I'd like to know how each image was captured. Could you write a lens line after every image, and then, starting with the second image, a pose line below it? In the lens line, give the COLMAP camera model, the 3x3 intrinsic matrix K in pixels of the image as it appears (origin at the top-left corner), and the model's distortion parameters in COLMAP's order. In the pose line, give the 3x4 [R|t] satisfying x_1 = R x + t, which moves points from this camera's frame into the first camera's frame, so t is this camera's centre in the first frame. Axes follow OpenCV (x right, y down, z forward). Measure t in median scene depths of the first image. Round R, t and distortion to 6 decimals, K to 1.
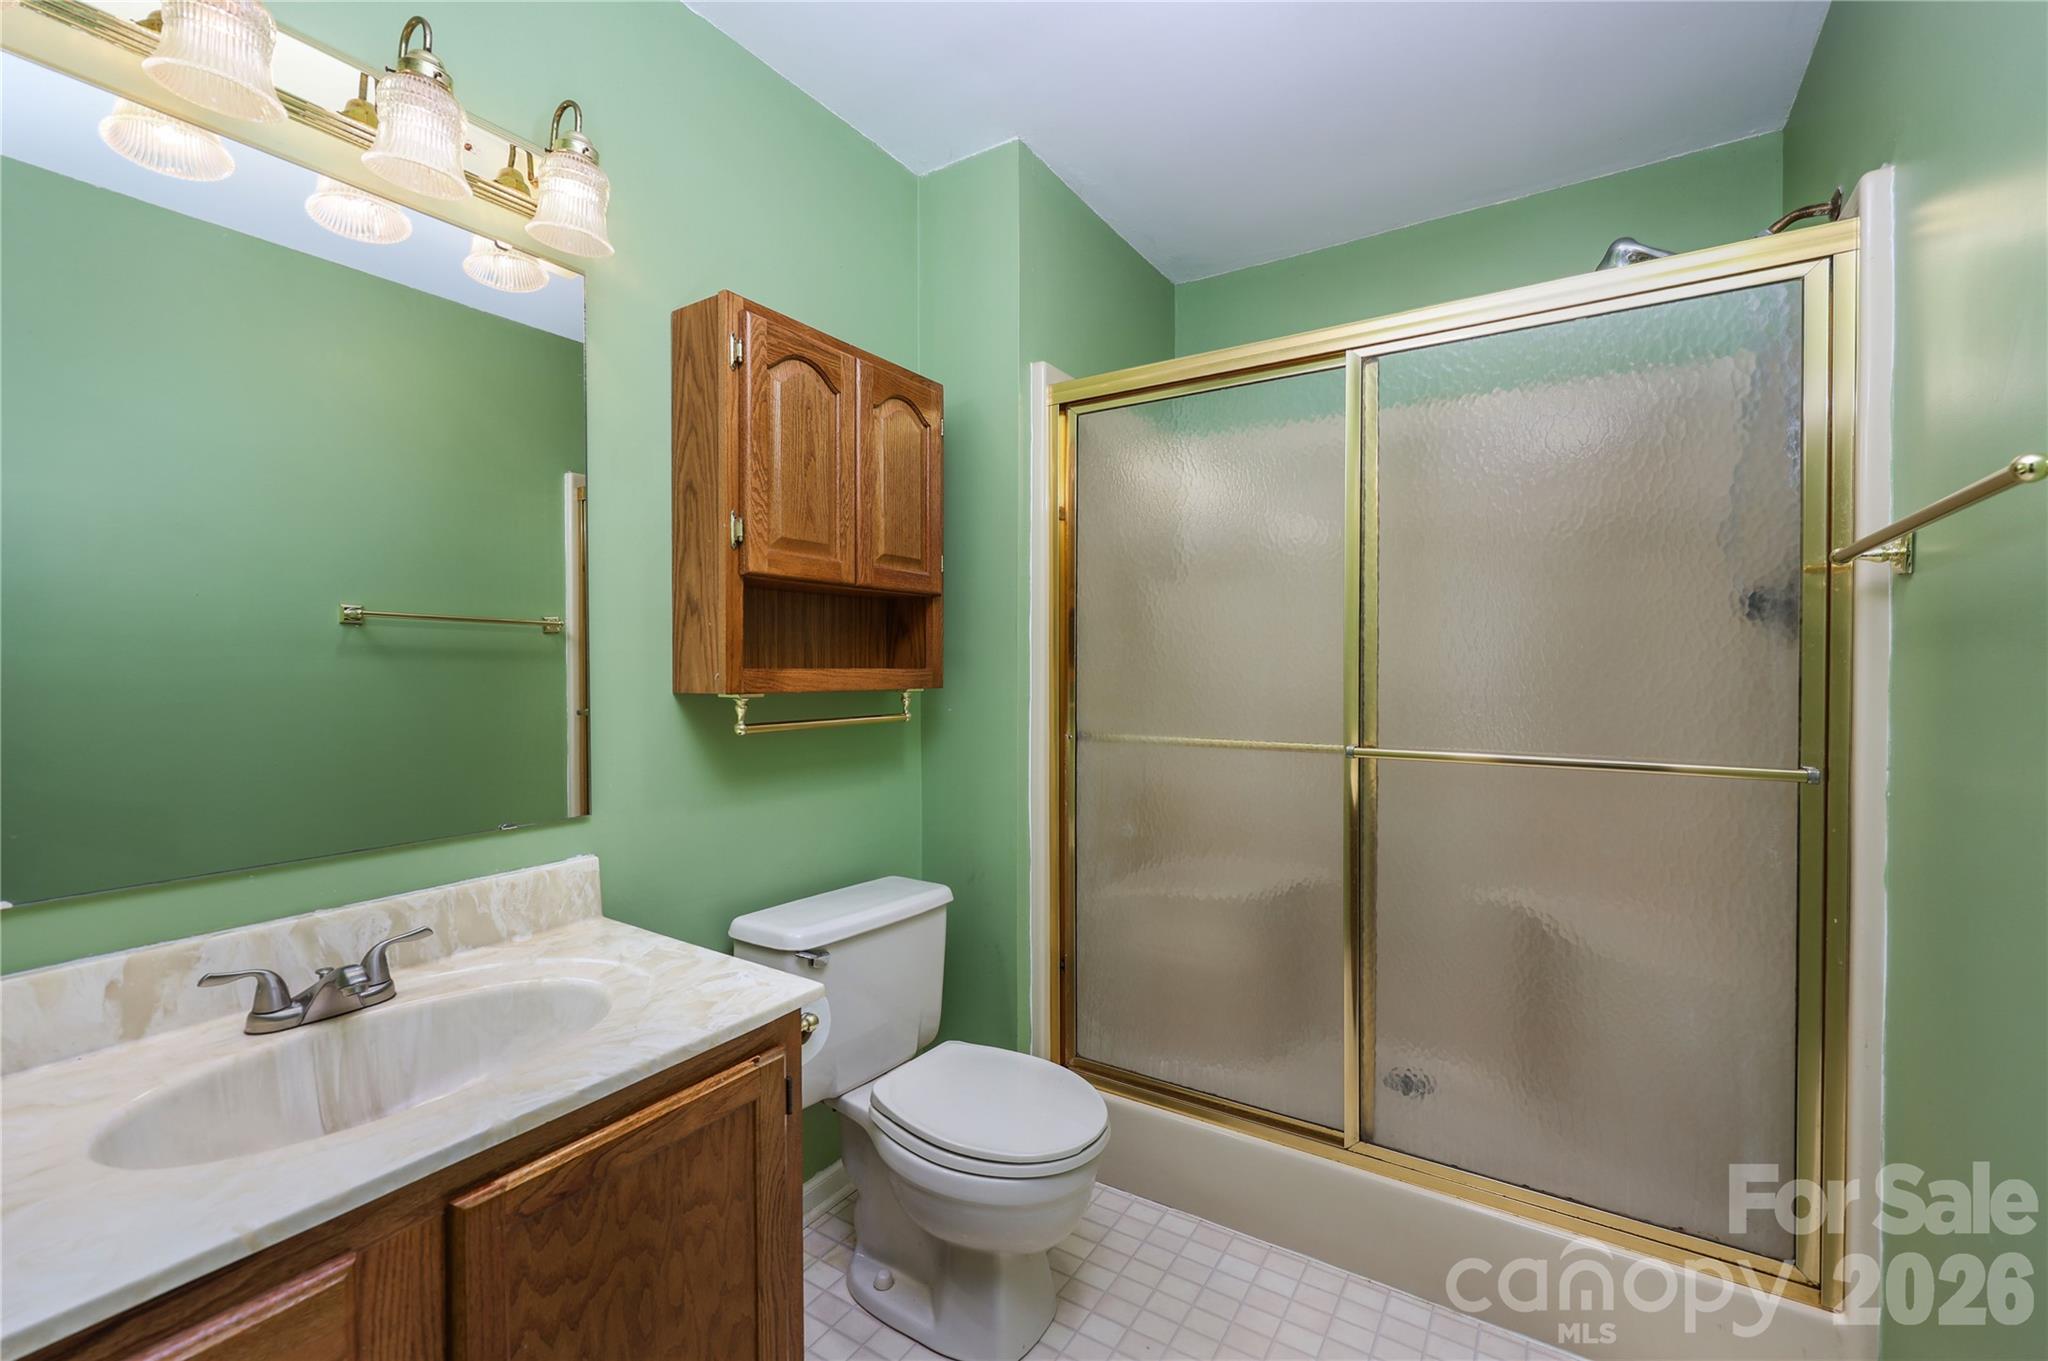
lens RADIAL K [[844.6, 0, 1028.8], [0, 844.6, 677.5], [0, 0, 1]] dist [0.003184, 0.000214]
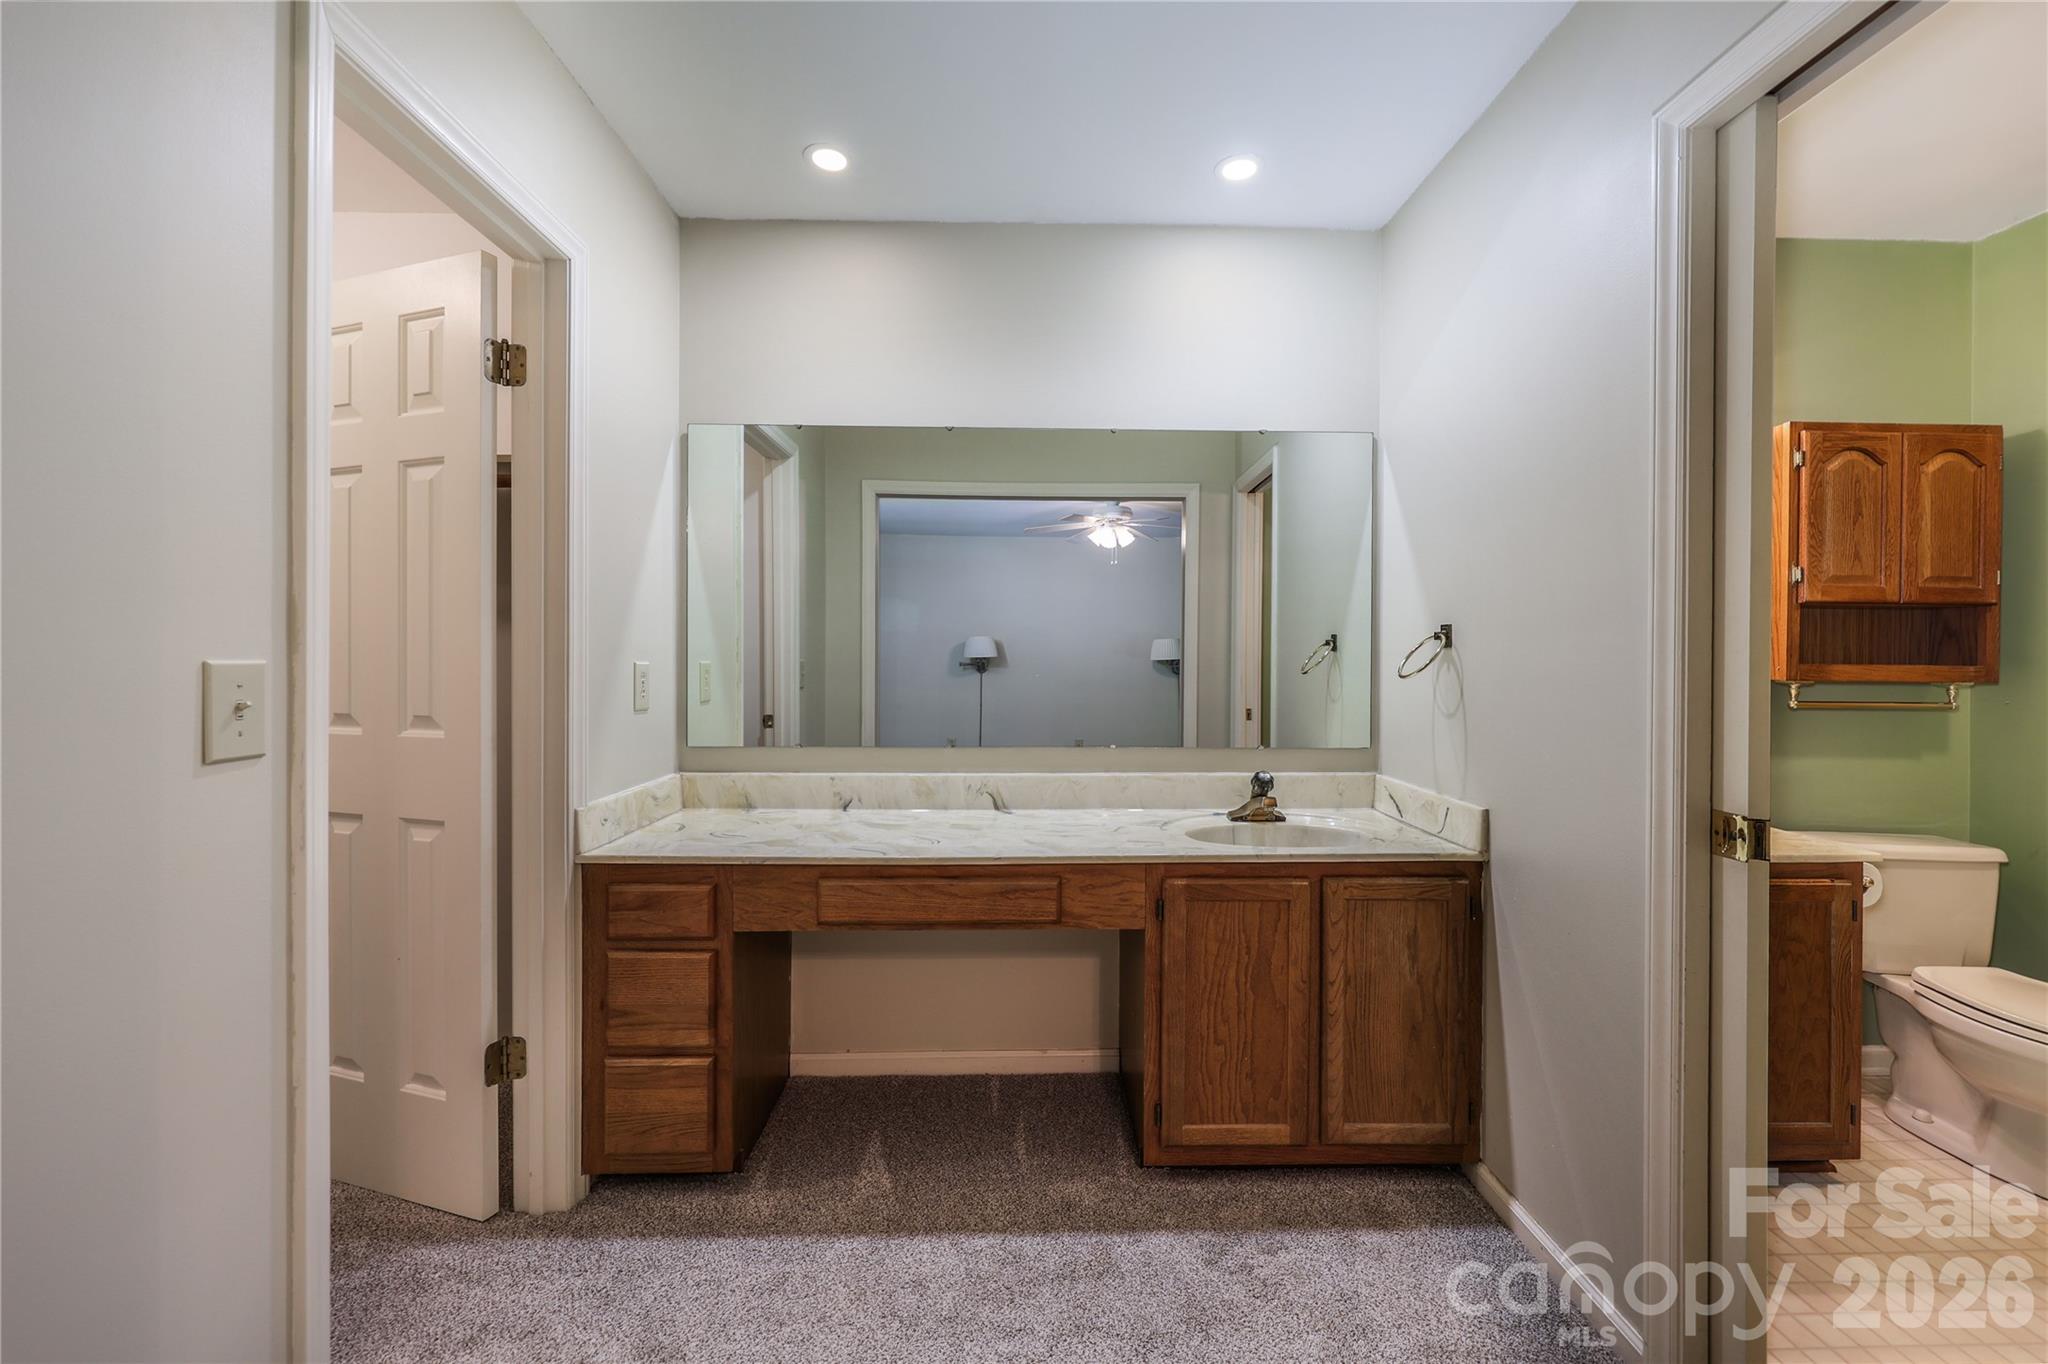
lens RADIAL K [[844.6, 0, 1028.4], [0, 844.6, 674.1], [0, 0, 1]] dist [0.003184, 0.000214]
pose [[0.573436, 0.009903, -0.819191, 0.107901], [-0.013666, 0.999903, 0.002521, 0.020644], [0.819137, 0.009749, 0.573516, -0.922129]]
